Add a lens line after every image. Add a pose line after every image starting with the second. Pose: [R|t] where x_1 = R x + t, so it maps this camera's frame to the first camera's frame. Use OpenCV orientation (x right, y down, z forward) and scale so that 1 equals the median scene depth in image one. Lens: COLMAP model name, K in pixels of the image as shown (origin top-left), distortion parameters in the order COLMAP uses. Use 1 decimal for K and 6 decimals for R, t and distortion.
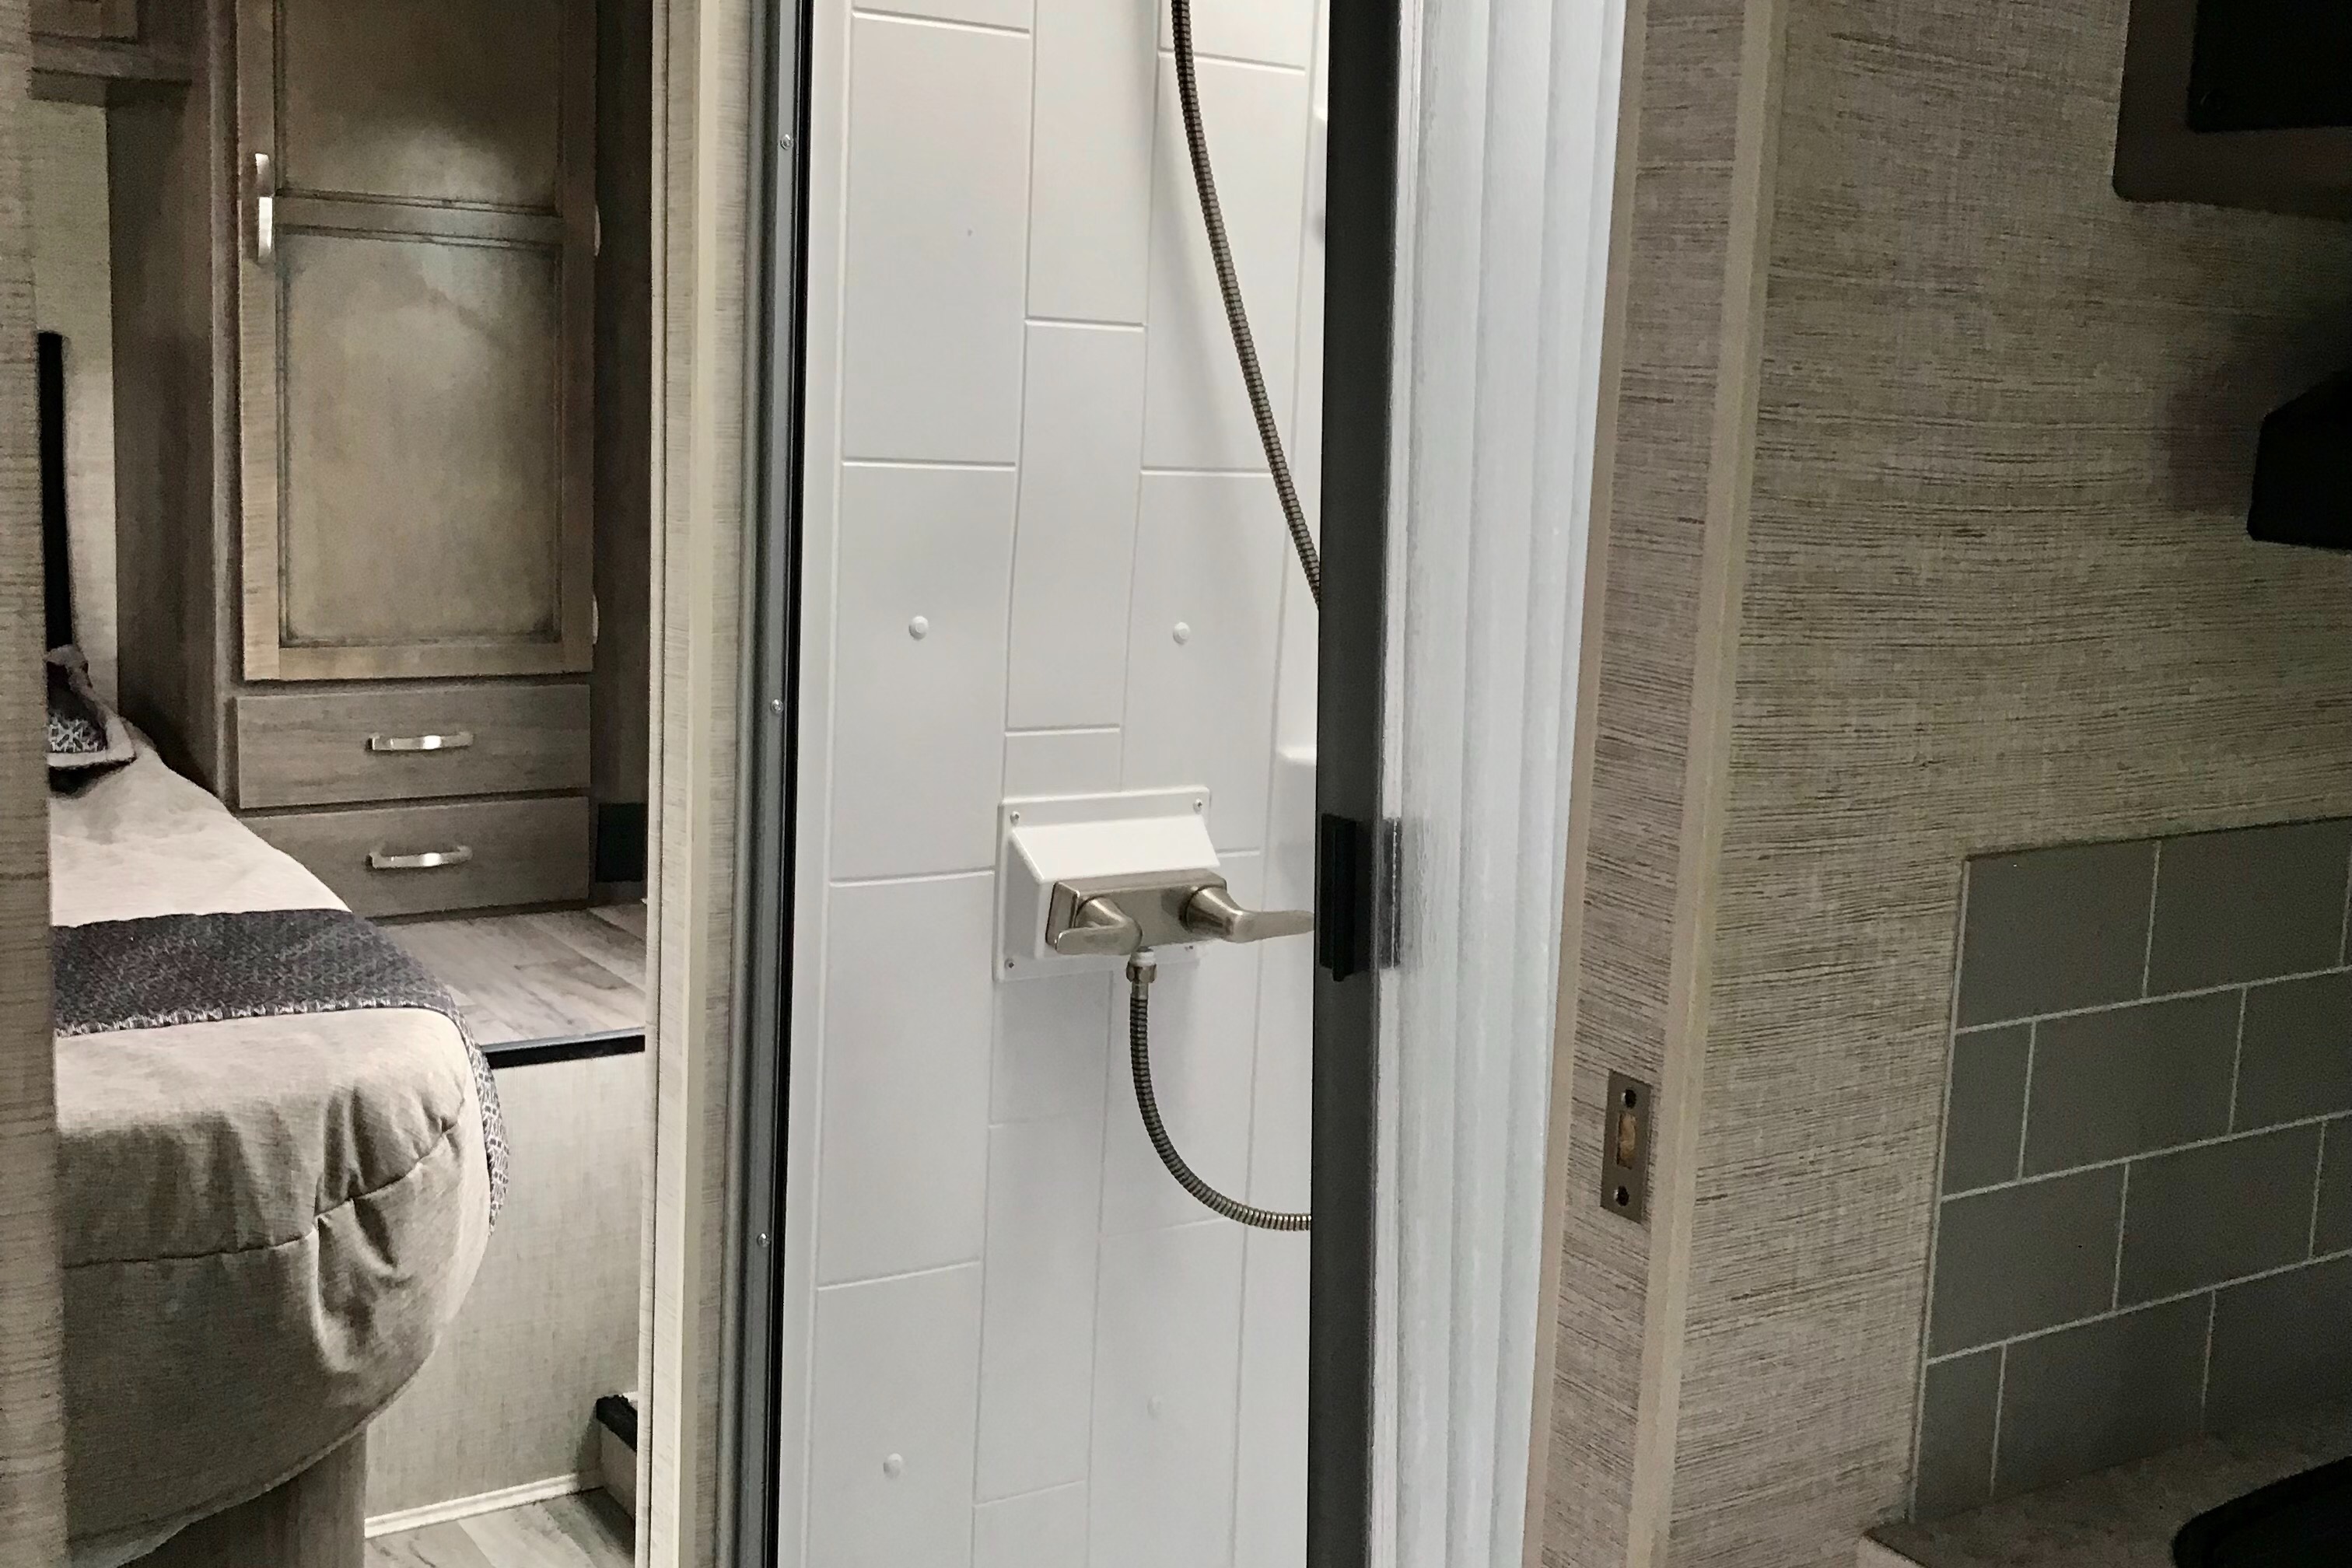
lens RADIAL K [[2562.8, 0, 1156.9], [0, 2562.8, 739.7], [0, 0, 1]] dist [0.014661, 0.000000]
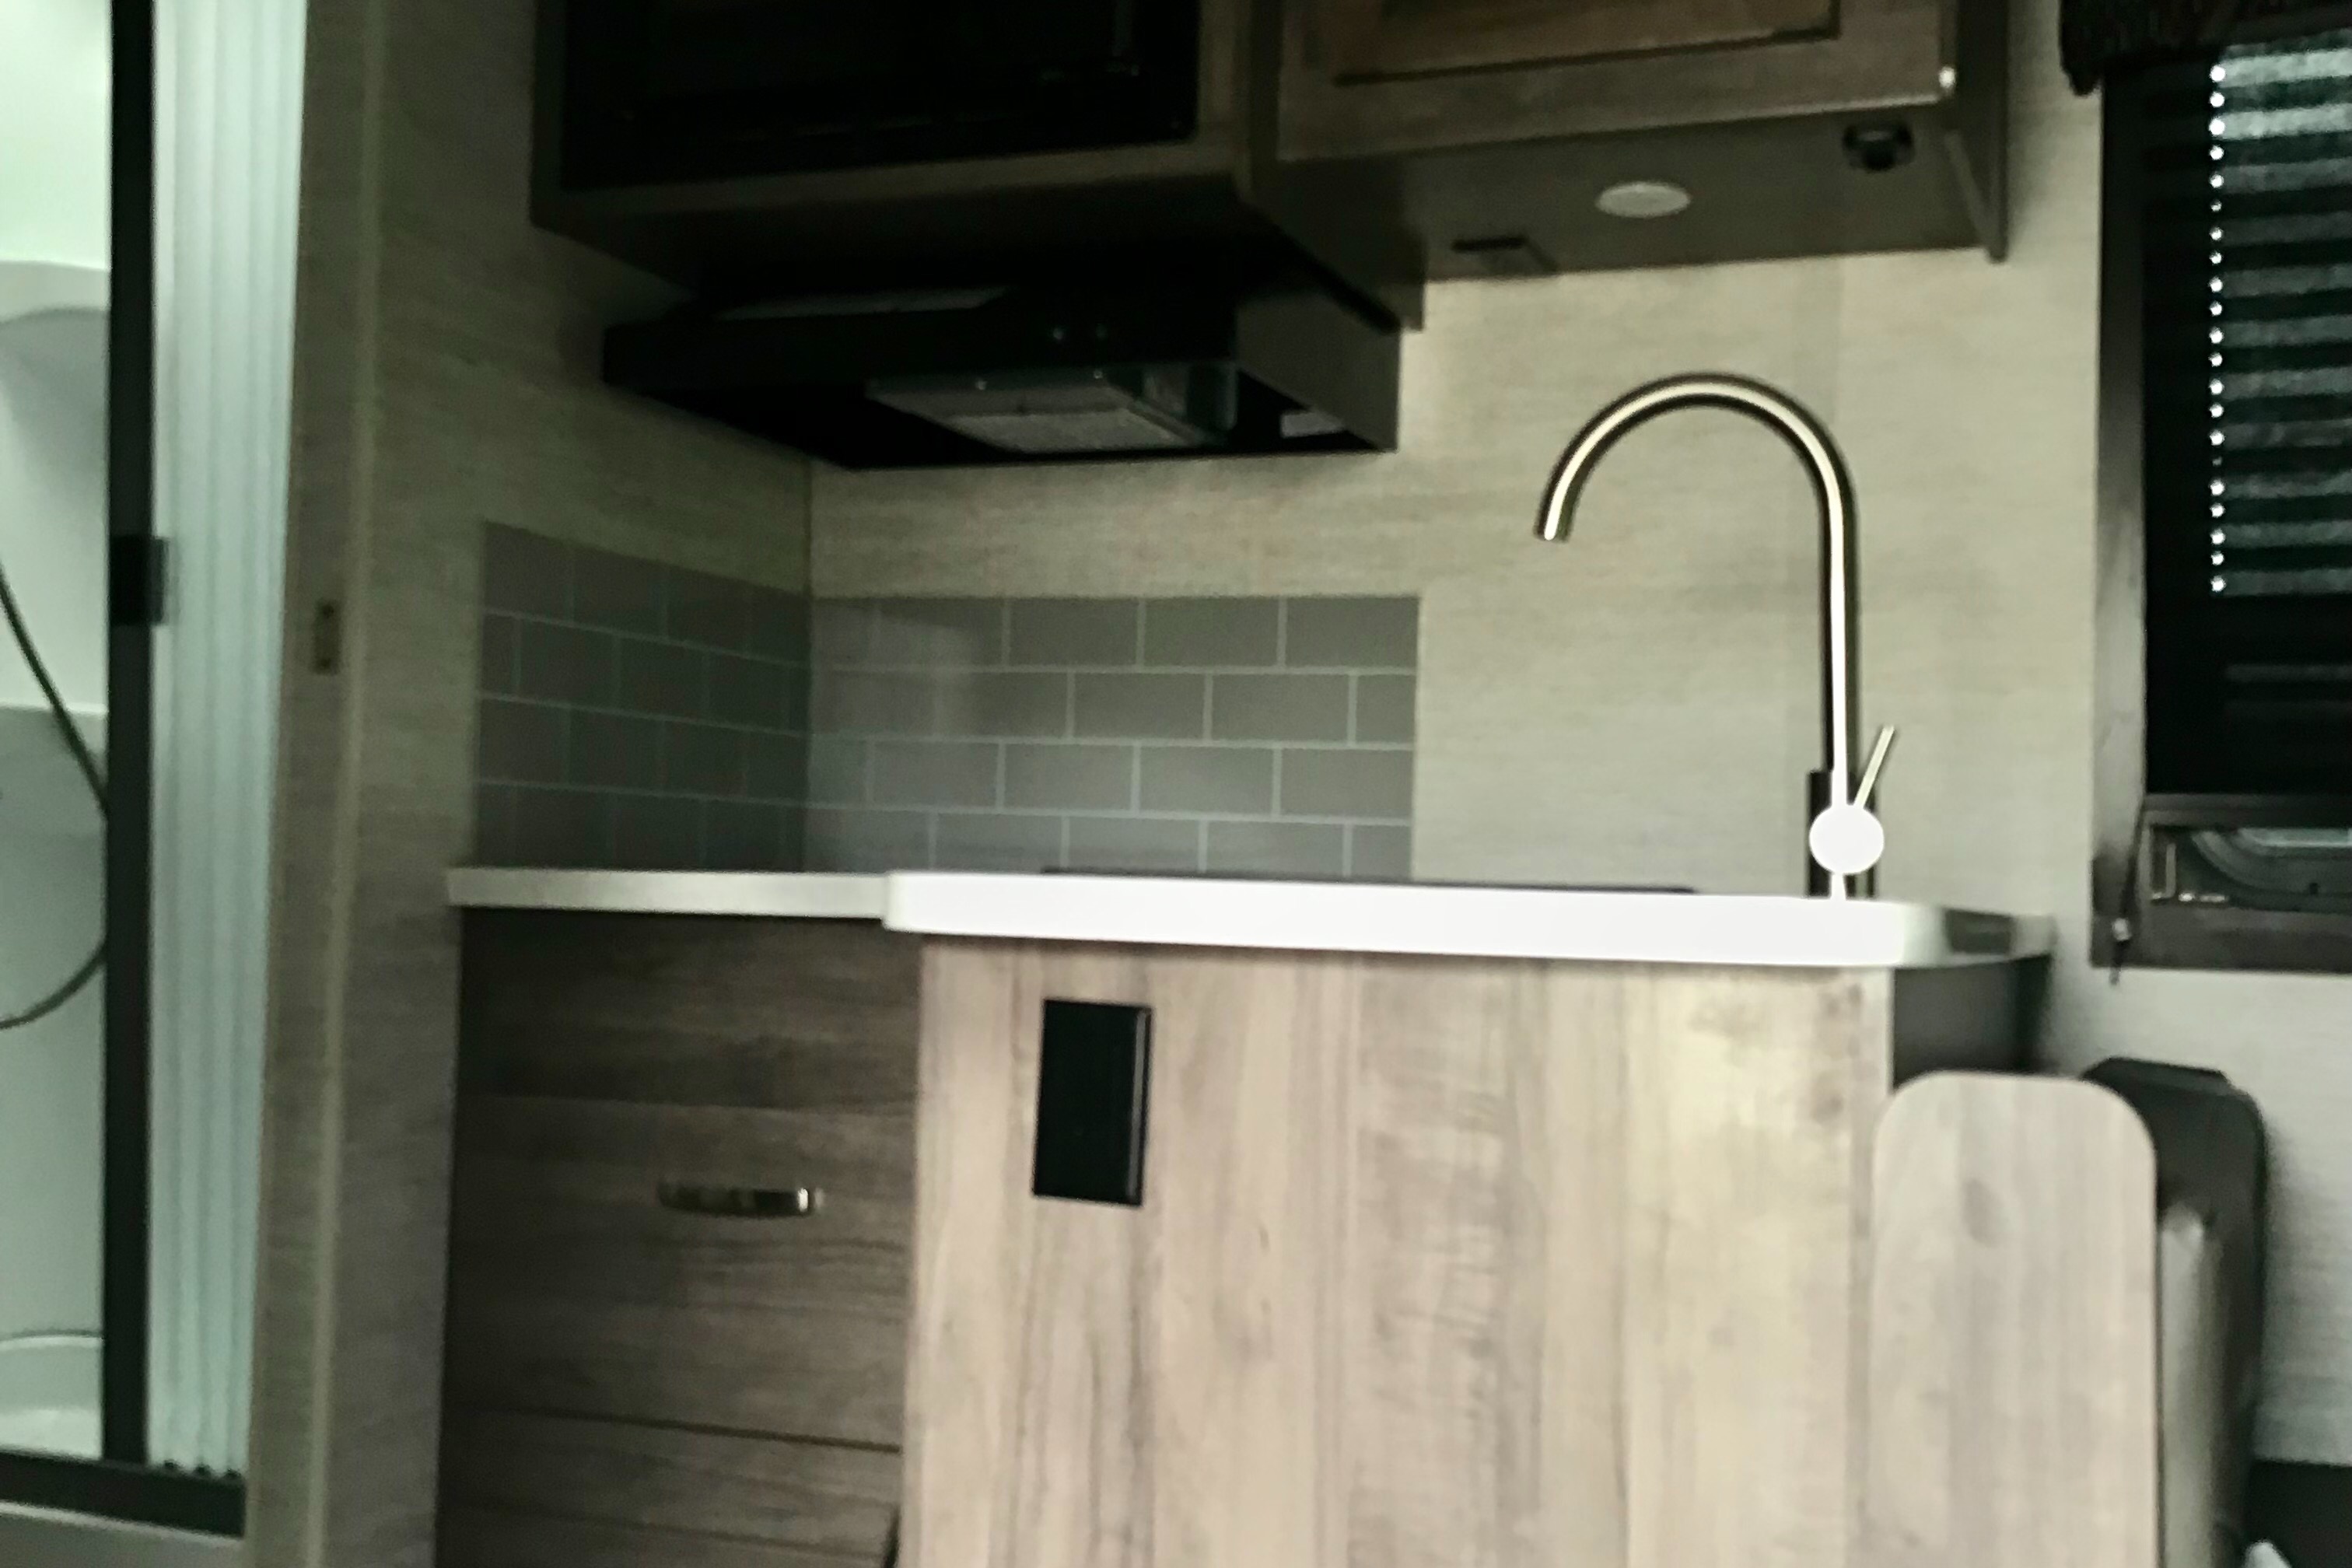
lens RADIAL K [[2587.6, 0, 1172.3], [0, 2587.6, 775.7], [0, 0, 1]] dist [0.069108, 0.000000]
pose [[0.824877, -0.000019, 0.565312, -0.132385], [0.092521, 0.986521, -0.134969, 0.186974], [-0.557689, 0.163636, 0.813760, -0.317580]]
